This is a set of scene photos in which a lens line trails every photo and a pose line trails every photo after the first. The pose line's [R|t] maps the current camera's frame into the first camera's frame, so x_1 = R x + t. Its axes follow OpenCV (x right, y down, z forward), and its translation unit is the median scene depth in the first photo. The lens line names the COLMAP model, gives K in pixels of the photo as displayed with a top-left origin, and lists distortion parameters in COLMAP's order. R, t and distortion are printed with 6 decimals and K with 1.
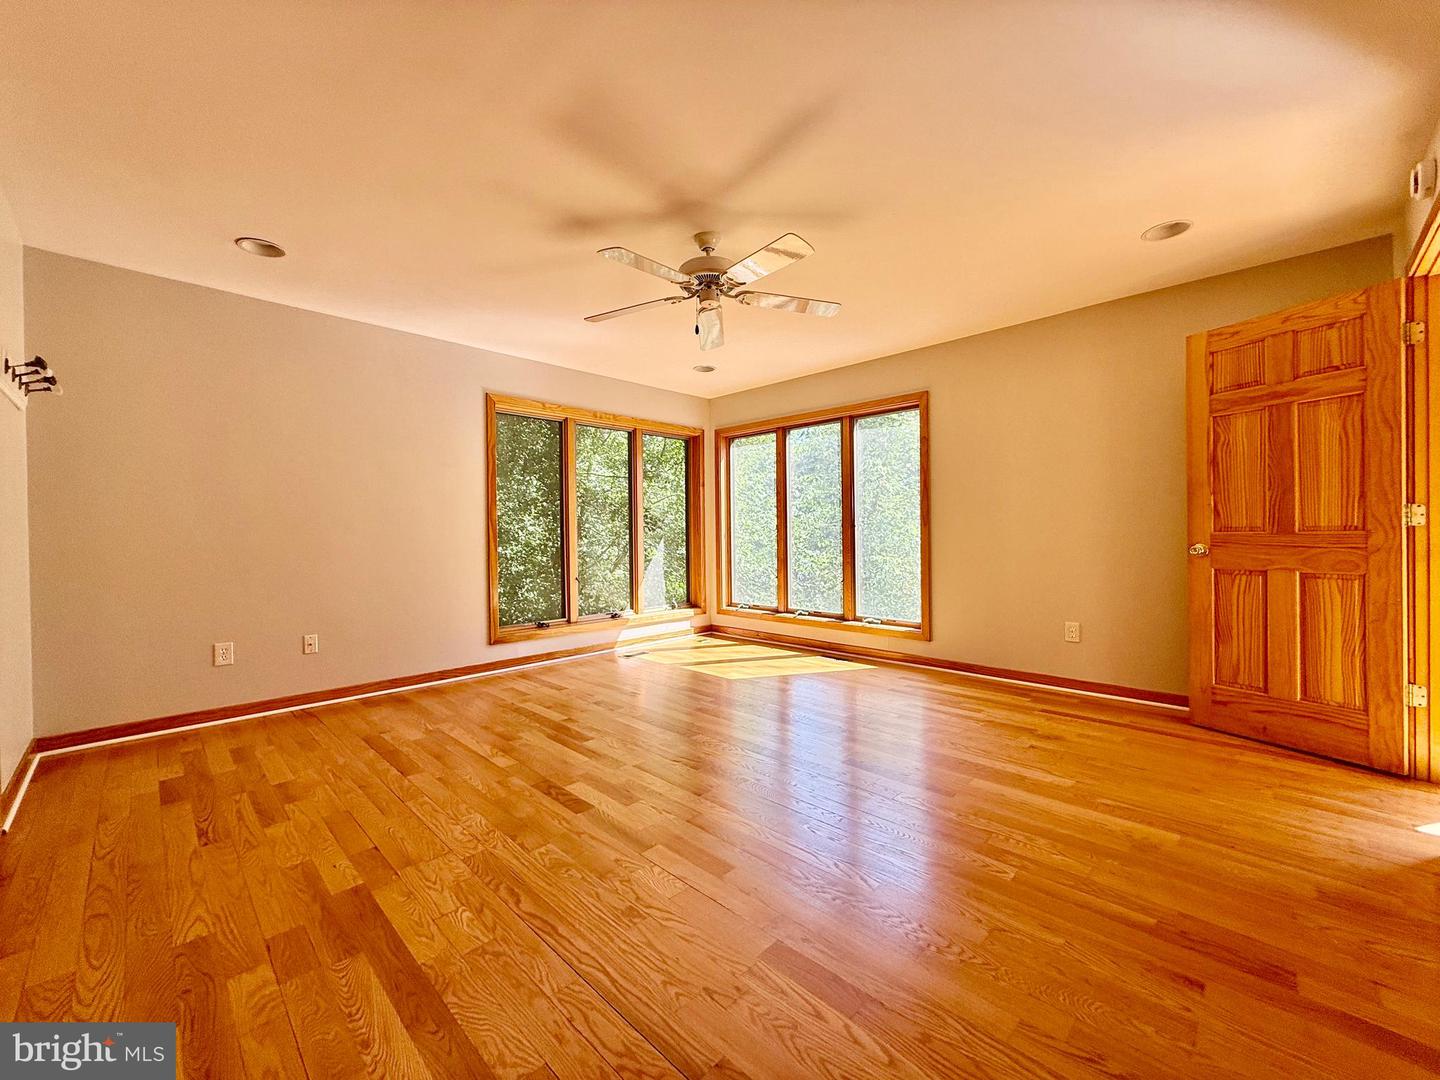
lens RADIAL K [[575.4, 0, 718.6], [0, 575.4, 539.9], [0, 0, 1]] dist [0.001338, 0.000133]
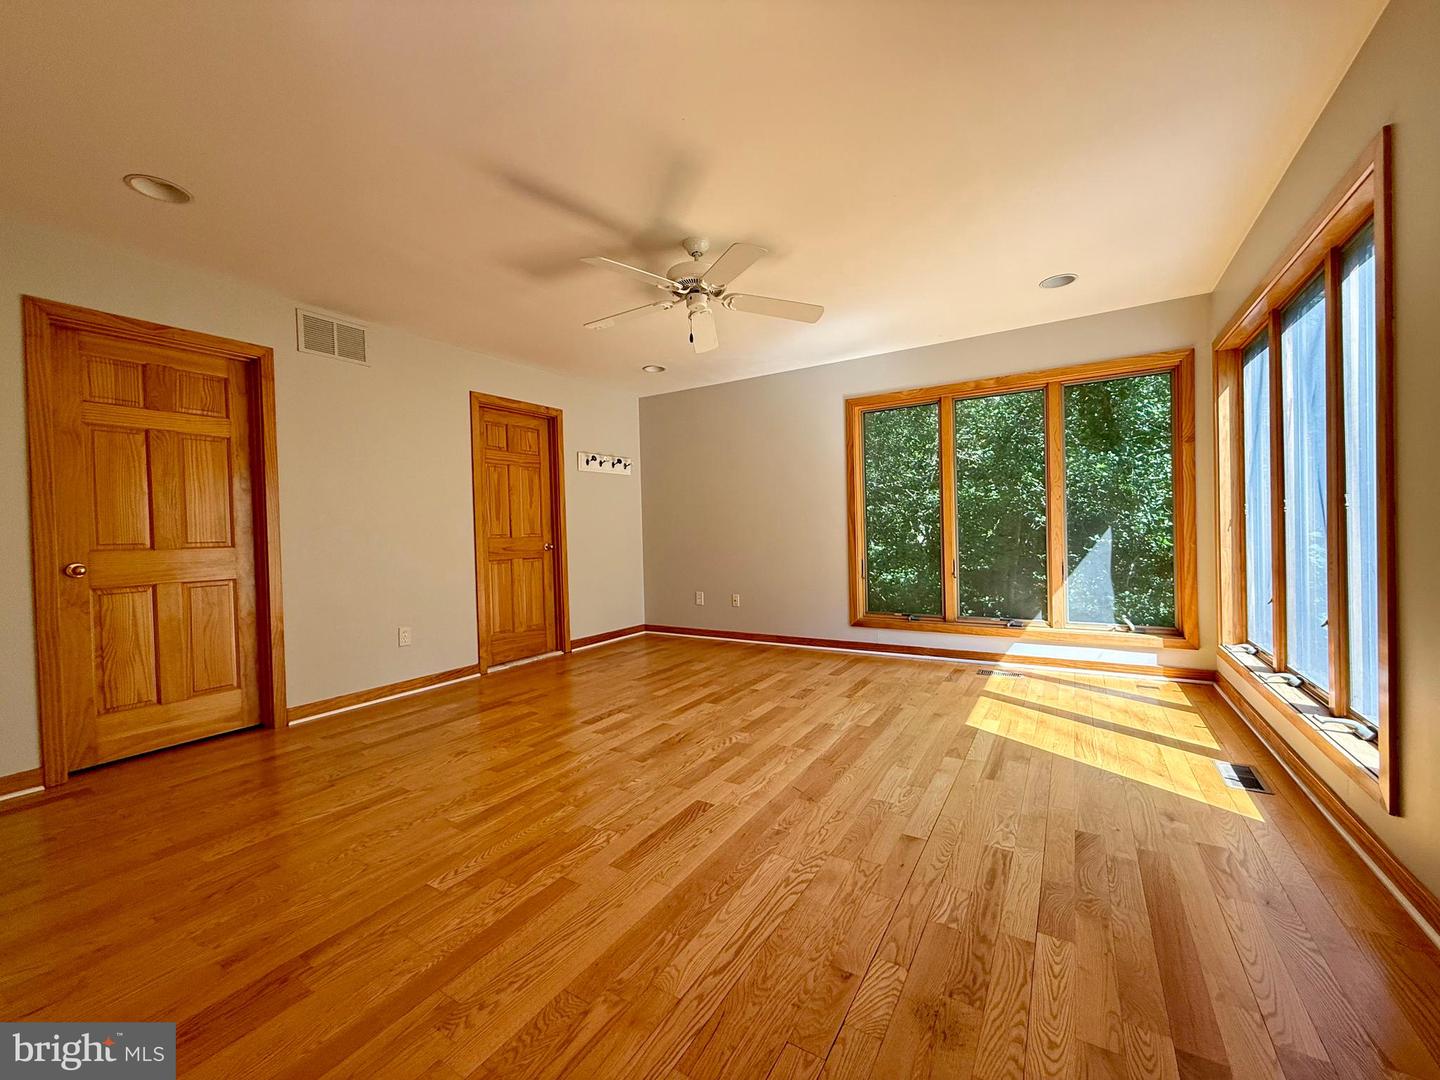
lens RADIAL K [[575.4, 0, 718.7], [0, 575.4, 535.9], [0, 0, 1]] dist [0.001338, 0.000133]
pose [[0.224645, 0.013123, -0.974352, 0.883070], [0.011846, 0.999799, 0.016197, -0.017632], [0.974369, -0.015181, 0.224444, 0.706693]]
